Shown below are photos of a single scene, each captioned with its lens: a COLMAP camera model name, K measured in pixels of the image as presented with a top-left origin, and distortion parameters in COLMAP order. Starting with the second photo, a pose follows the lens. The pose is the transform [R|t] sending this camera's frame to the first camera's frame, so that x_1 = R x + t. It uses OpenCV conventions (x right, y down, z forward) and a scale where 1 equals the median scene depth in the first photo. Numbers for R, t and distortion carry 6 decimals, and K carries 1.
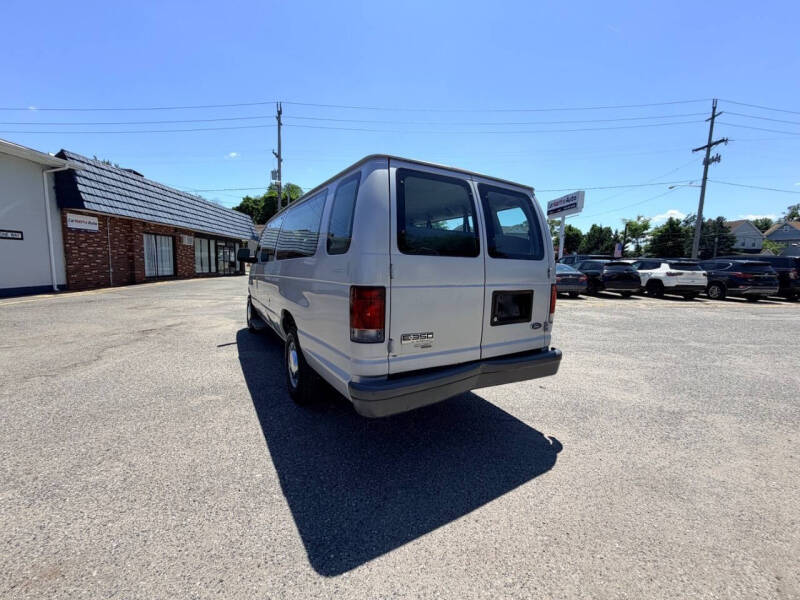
lens RADIAL K [[316.4, 0, 399.0], [0, 316.4, 301.1], [0, 0, 1]] dist [-0.000590, -0.000132]
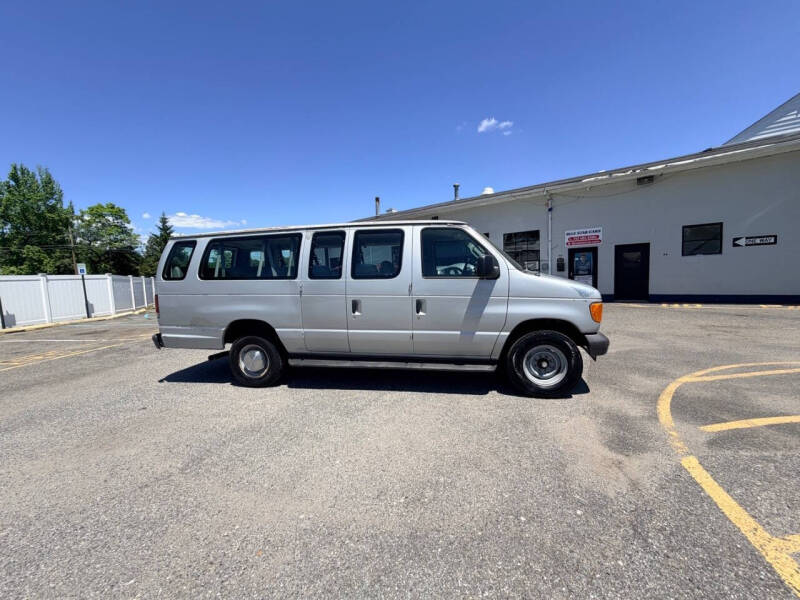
lens RADIAL K [[317.6, 0, 399.0], [0, 317.6, 301.1], [0, 0, 1]] dist [0.000998, -0.000667]
pose [[-0.667173, 0.064374, -0.742116, 0.196215], [-0.064171, 0.987588, 0.143358, -0.076193], [0.742134, 0.143267, -0.654761, 0.676648]]
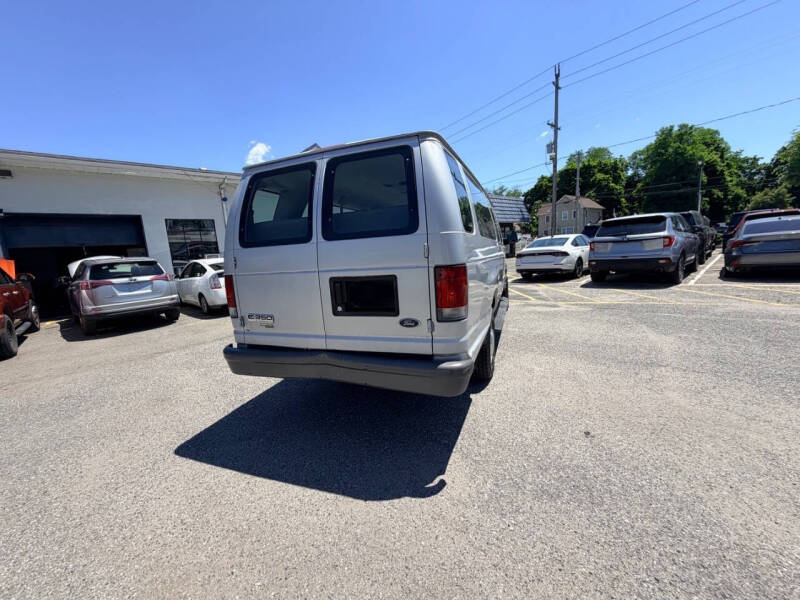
lens RADIAL K [[317.6, 0, 399.0], [0, 317.6, 301.1], [0, 0, 1]] dist [0.000998, -0.000667]
pose [[0.624373, 0.055558, -0.779148, 0.212144], [-0.008229, 0.997880, 0.064561, -0.004594], [0.781083, -0.033899, 0.623507, 0.108942]]
